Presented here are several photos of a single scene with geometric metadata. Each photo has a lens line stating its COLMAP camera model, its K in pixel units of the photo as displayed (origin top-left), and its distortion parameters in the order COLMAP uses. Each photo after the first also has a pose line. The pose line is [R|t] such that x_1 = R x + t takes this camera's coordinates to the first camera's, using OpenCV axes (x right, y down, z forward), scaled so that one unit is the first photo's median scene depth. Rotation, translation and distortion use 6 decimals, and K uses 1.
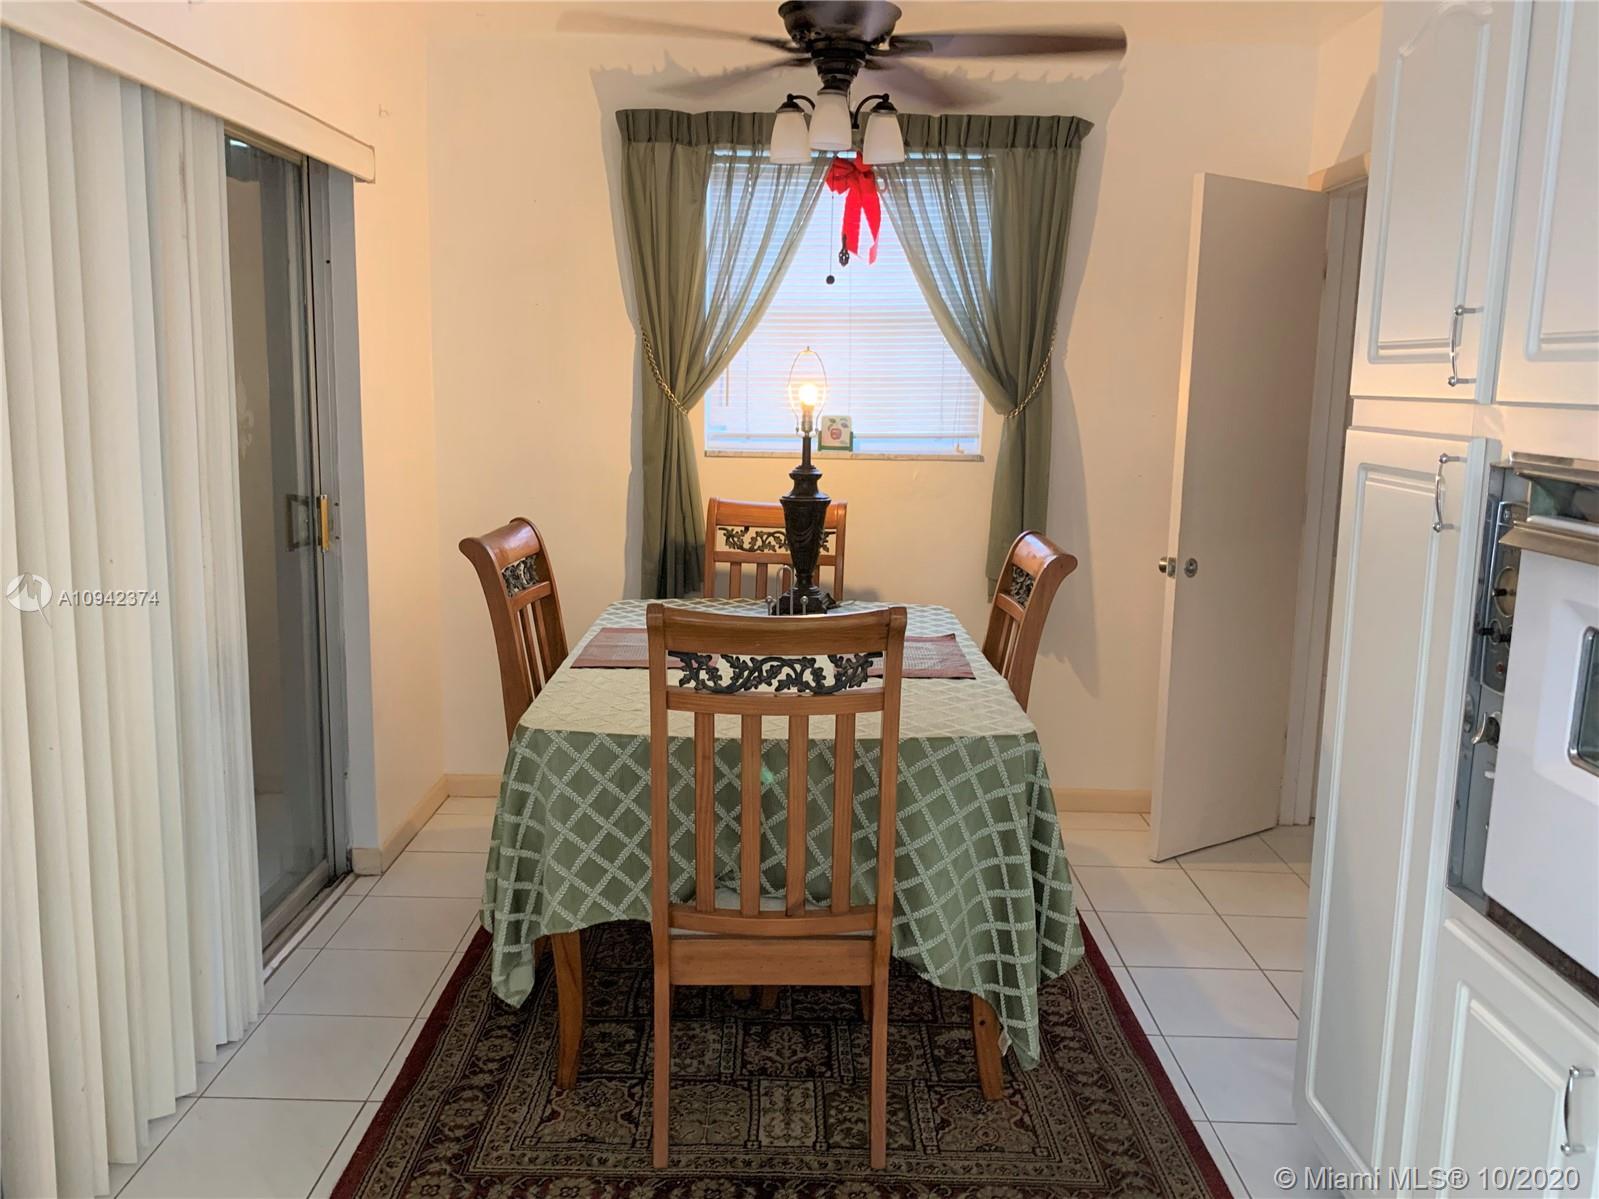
lens RADIAL K [[1298.3, 0, 792.3], [0, 1298.3, 576.4], [0, 0, 1]] dist [0.037346, -0.059439]
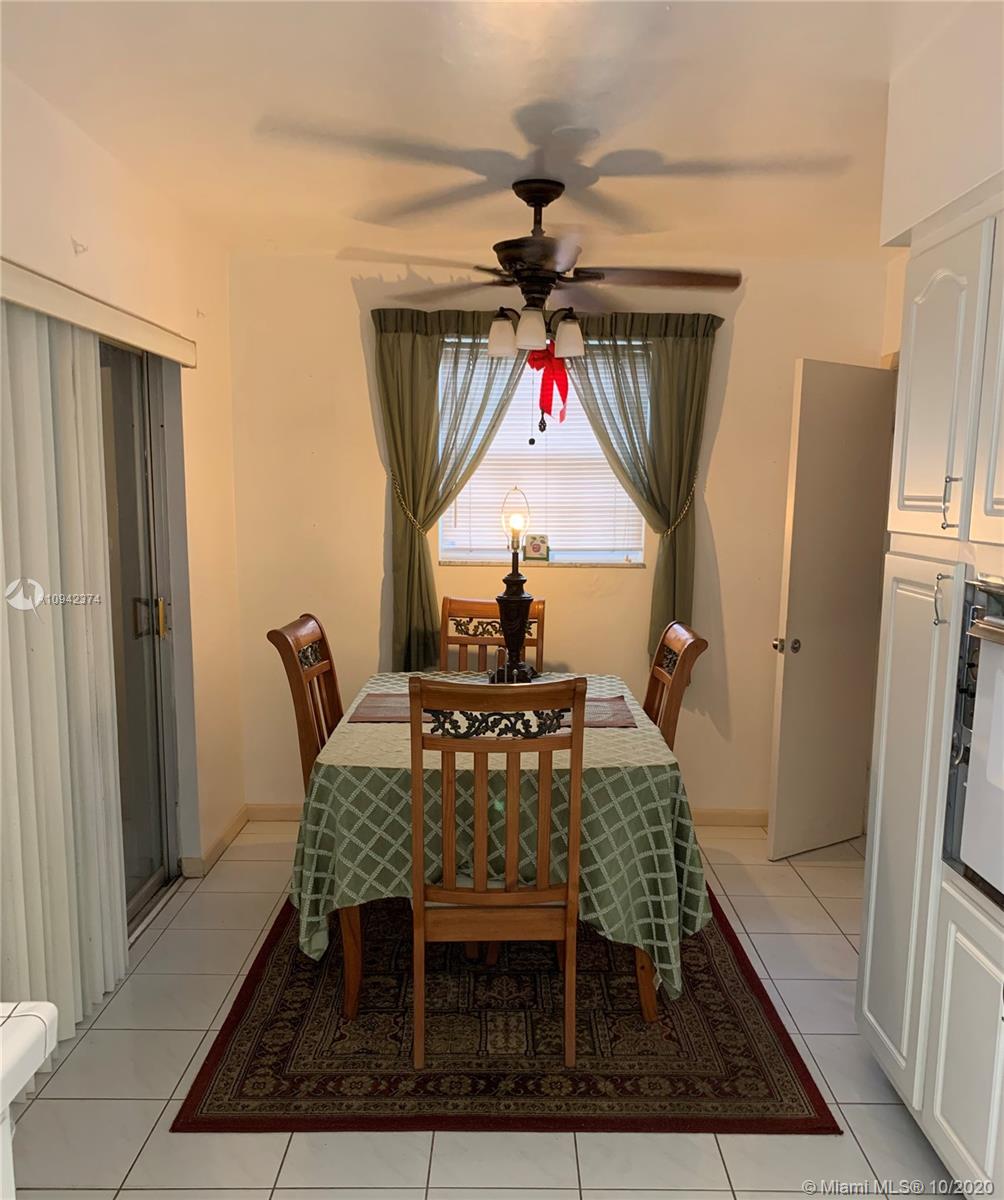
lens RADIAL K [[1043.8, 0, 539.7], [0, 1043.8, 658.7], [0, 0, 1]] dist [0.016461, -0.002264]
pose [[0.999284, -0.007832, 0.037007, -0.006655], [0.007538, 0.999939, 0.008077, -0.006323], [-0.037068, -0.007793, 0.999282, -0.141522]]
